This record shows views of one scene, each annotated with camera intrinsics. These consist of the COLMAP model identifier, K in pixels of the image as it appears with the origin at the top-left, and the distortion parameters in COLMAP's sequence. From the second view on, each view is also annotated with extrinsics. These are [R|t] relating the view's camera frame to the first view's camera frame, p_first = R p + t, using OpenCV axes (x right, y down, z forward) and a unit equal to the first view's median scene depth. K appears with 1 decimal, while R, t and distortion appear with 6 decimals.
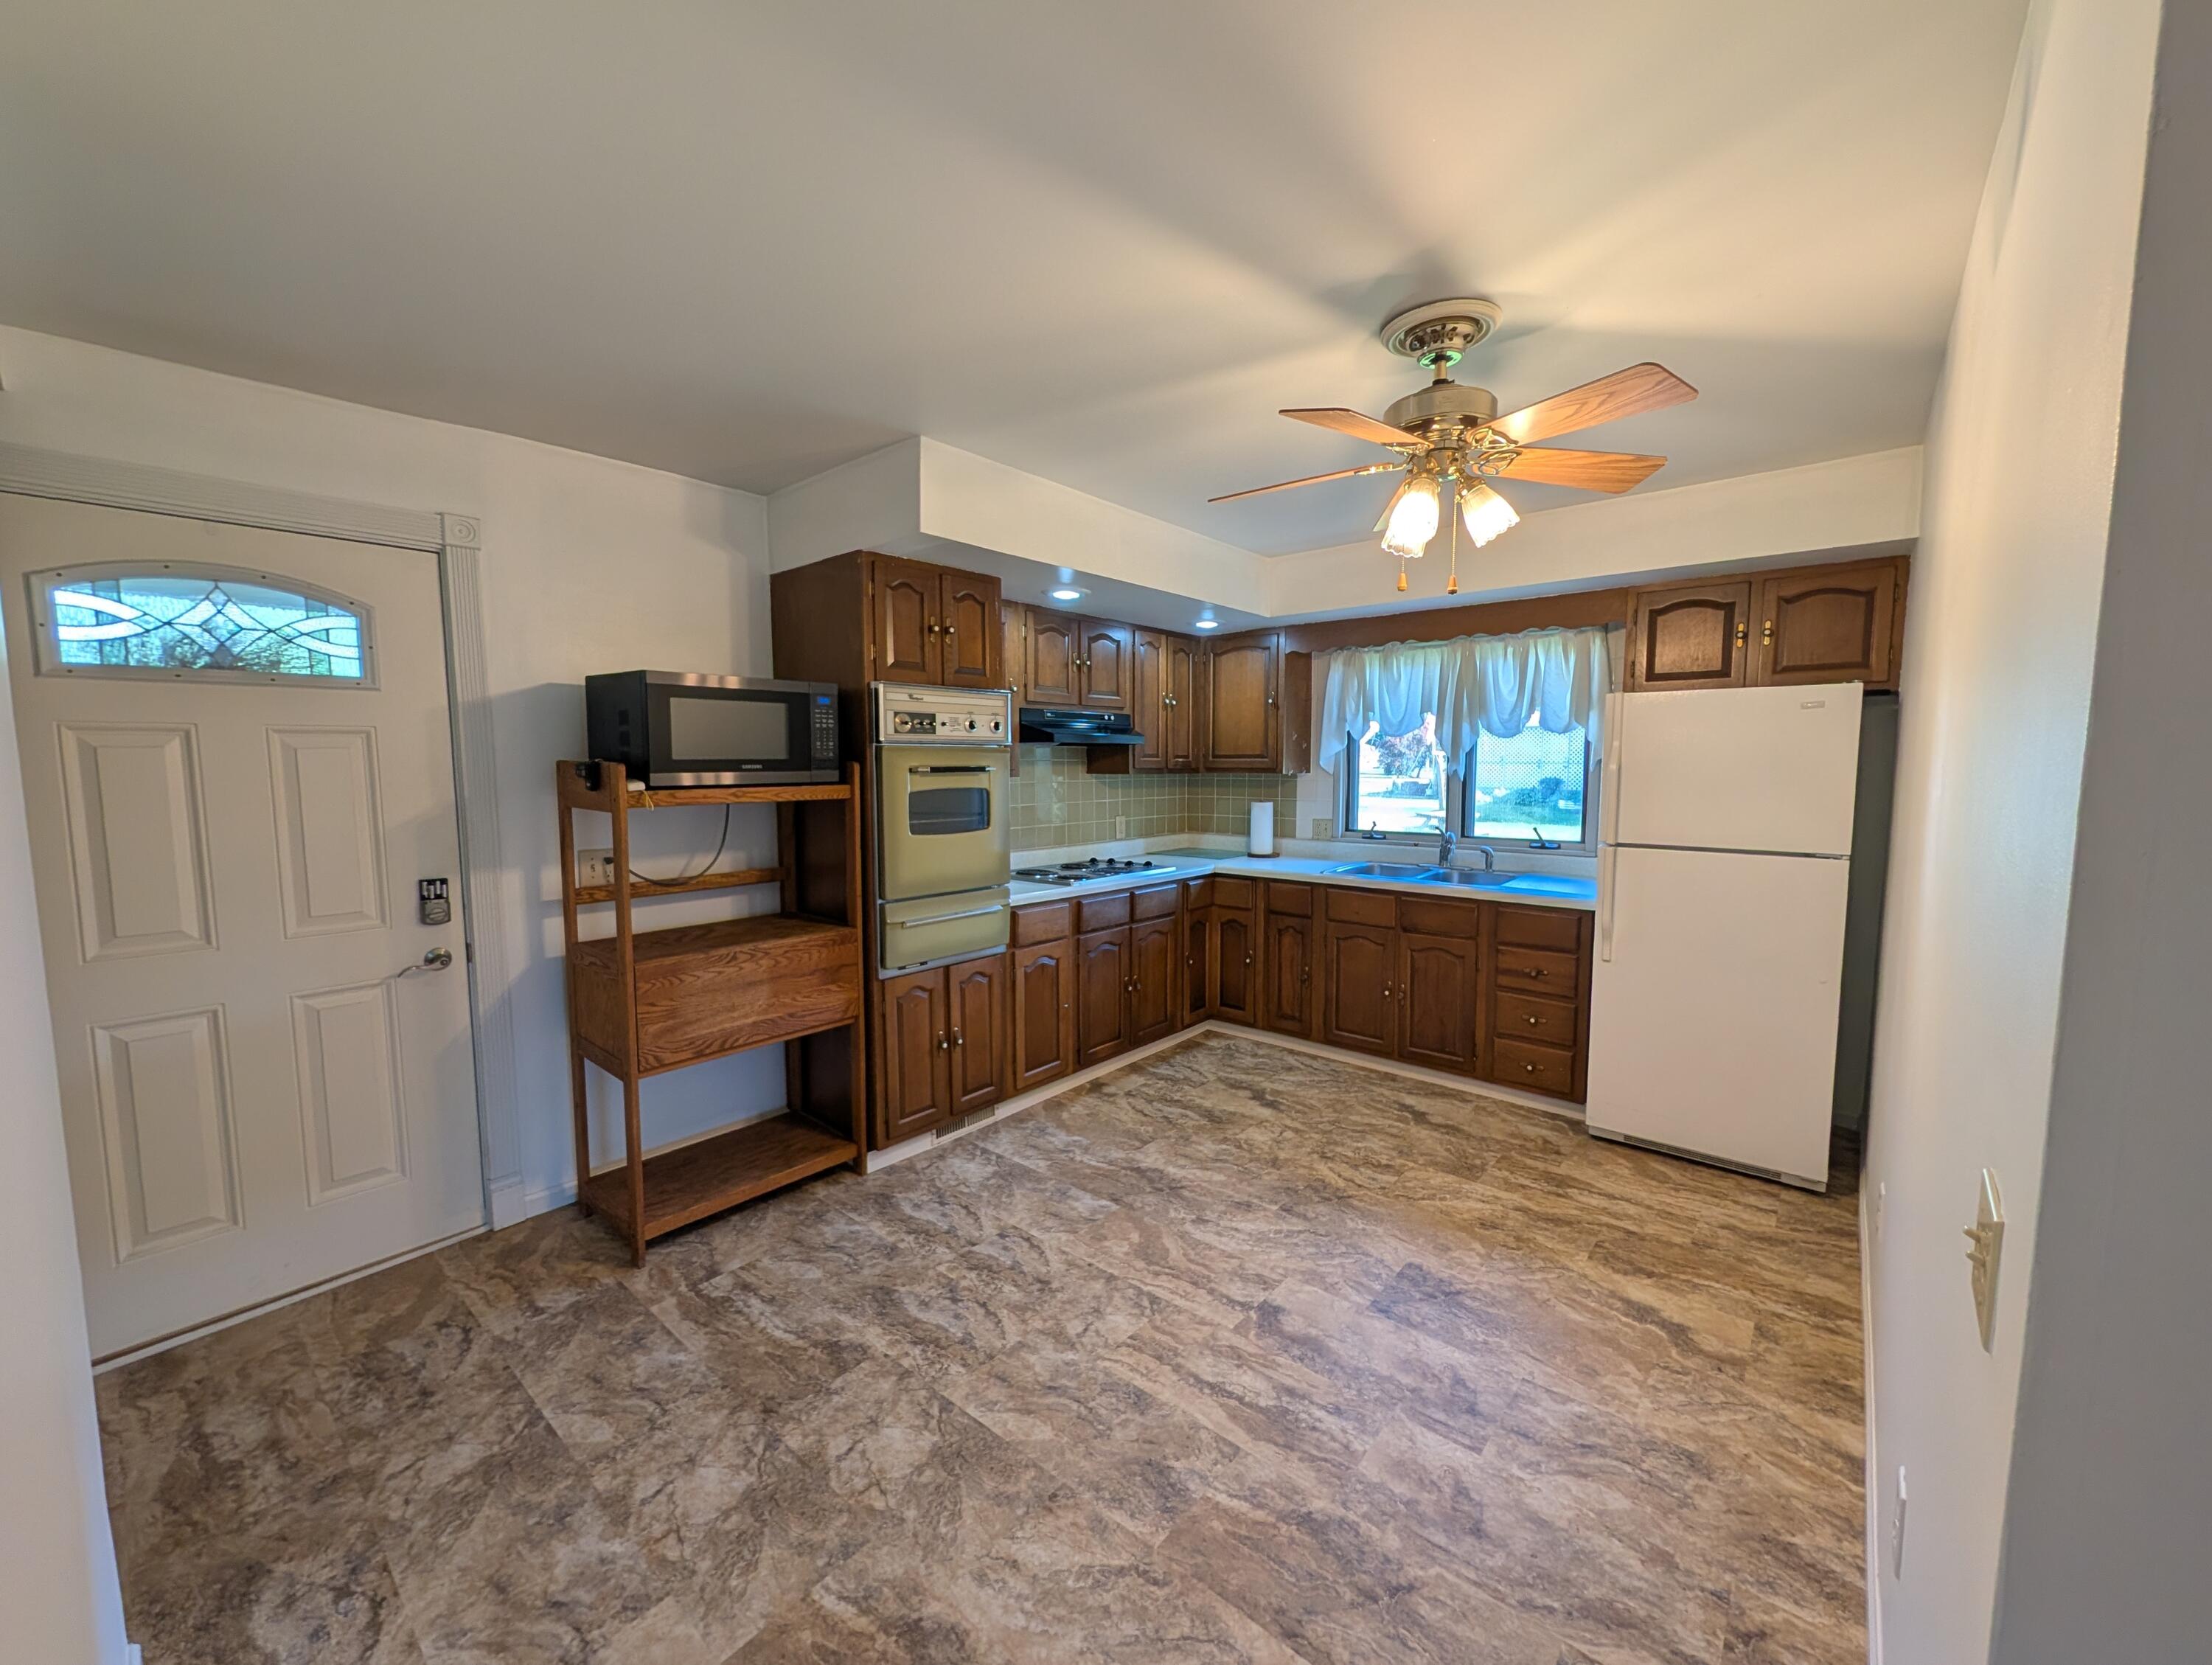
lens RADIAL K [[872.4, 0, 1104.1], [0, 872.4, 832.0], [0, 0, 1]] dist [-0.000185, 0.000282]
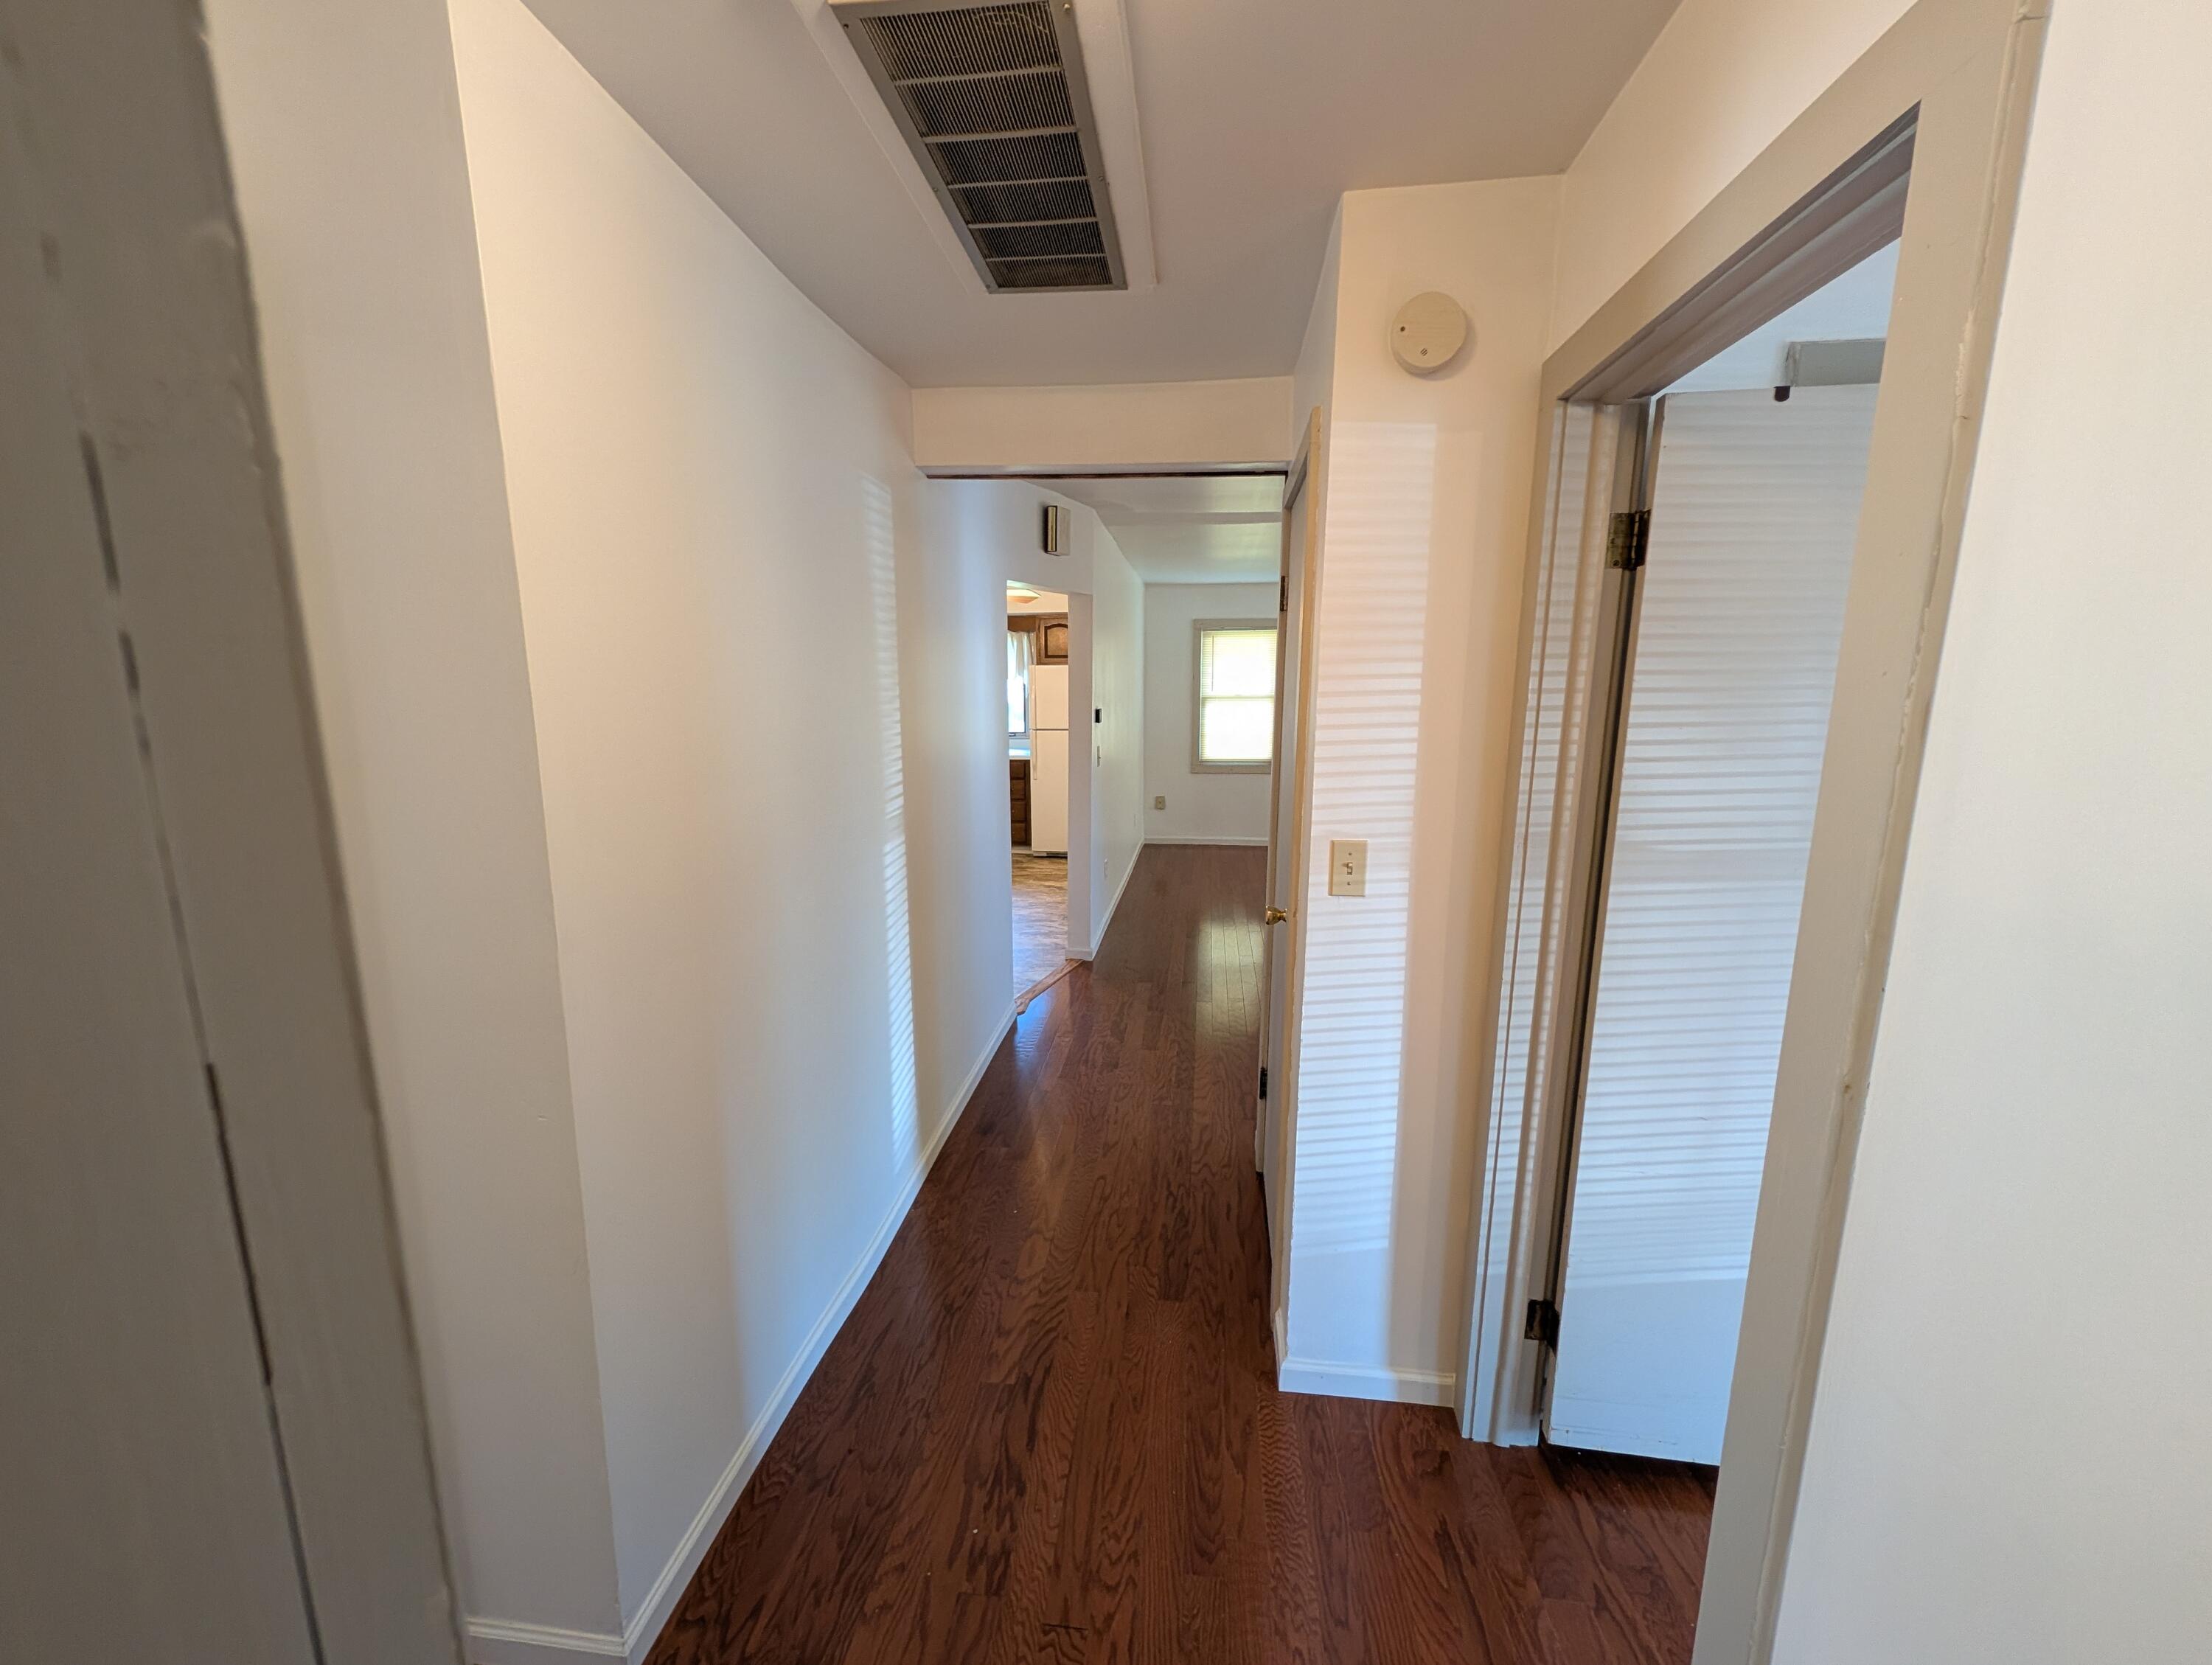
lens RADIAL K [[872.4, 0, 1101.9], [0, 872.4, 835.9], [0, 0, 1]] dist [-0.000185, 0.000282]
pose [[0.835753, -0.096739, 0.540517, -0.665601], [0.050064, 0.993683, 0.100435, 0.083261], [-0.546819, -0.056878, 0.835317, -1.269486]]
